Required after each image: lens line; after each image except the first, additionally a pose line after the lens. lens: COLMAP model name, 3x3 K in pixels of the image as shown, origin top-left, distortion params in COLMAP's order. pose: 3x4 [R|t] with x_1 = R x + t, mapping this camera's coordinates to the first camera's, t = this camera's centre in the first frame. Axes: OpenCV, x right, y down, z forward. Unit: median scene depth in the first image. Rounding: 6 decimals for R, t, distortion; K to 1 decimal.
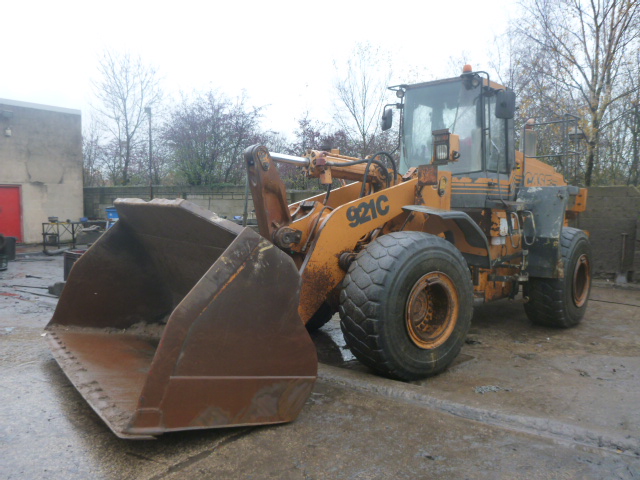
lens RADIAL K [[512.2, 0, 318.6], [0, 512.2, 236.7], [0, 0, 1]] dist [-0.041031, 0.016006]
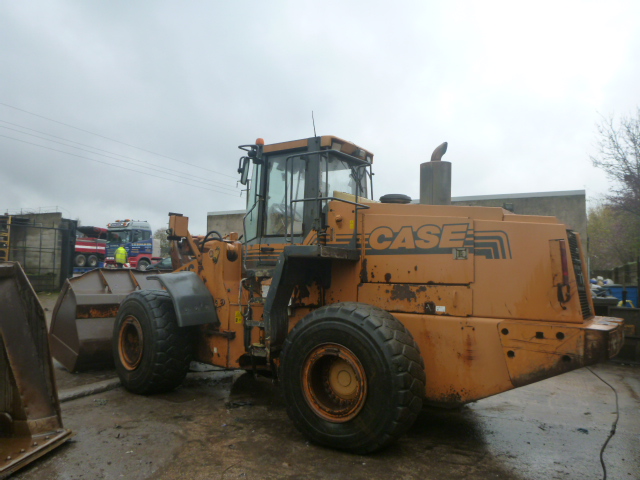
lens RADIAL K [[512.2, 0, 320.5], [0, 512.2, 238.9], [0, 0, 1]] dist [-0.041031, 0.016006]
pose [[0.189947, -0.075560, -0.978882, 1.562179], [-0.079150, 0.992610, -0.091978, -0.050996], [0.978599, 0.094949, 0.182563, 1.104647]]
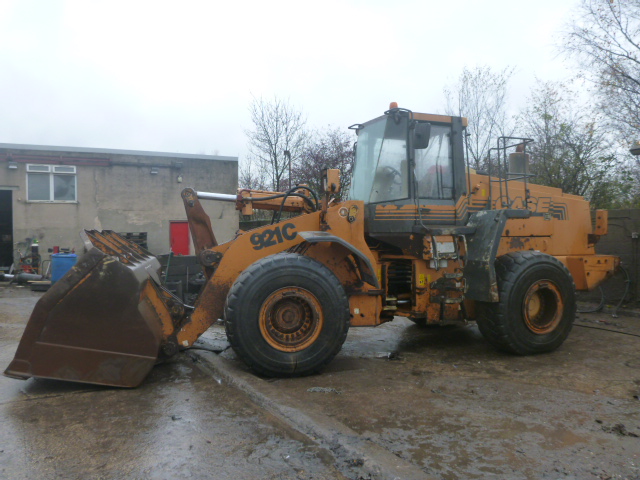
lens RADIAL K [[512.2, 0, 321.1], [0, 512.2, 237.7], [0, 0, 1]] dist [-0.041031, 0.016006]
pose [[0.918959, -0.011751, -0.394178, 0.676178], [-0.010828, 0.998427, -0.055008, 0.017775], [0.394204, 0.054818, 0.917387, -0.062490]]
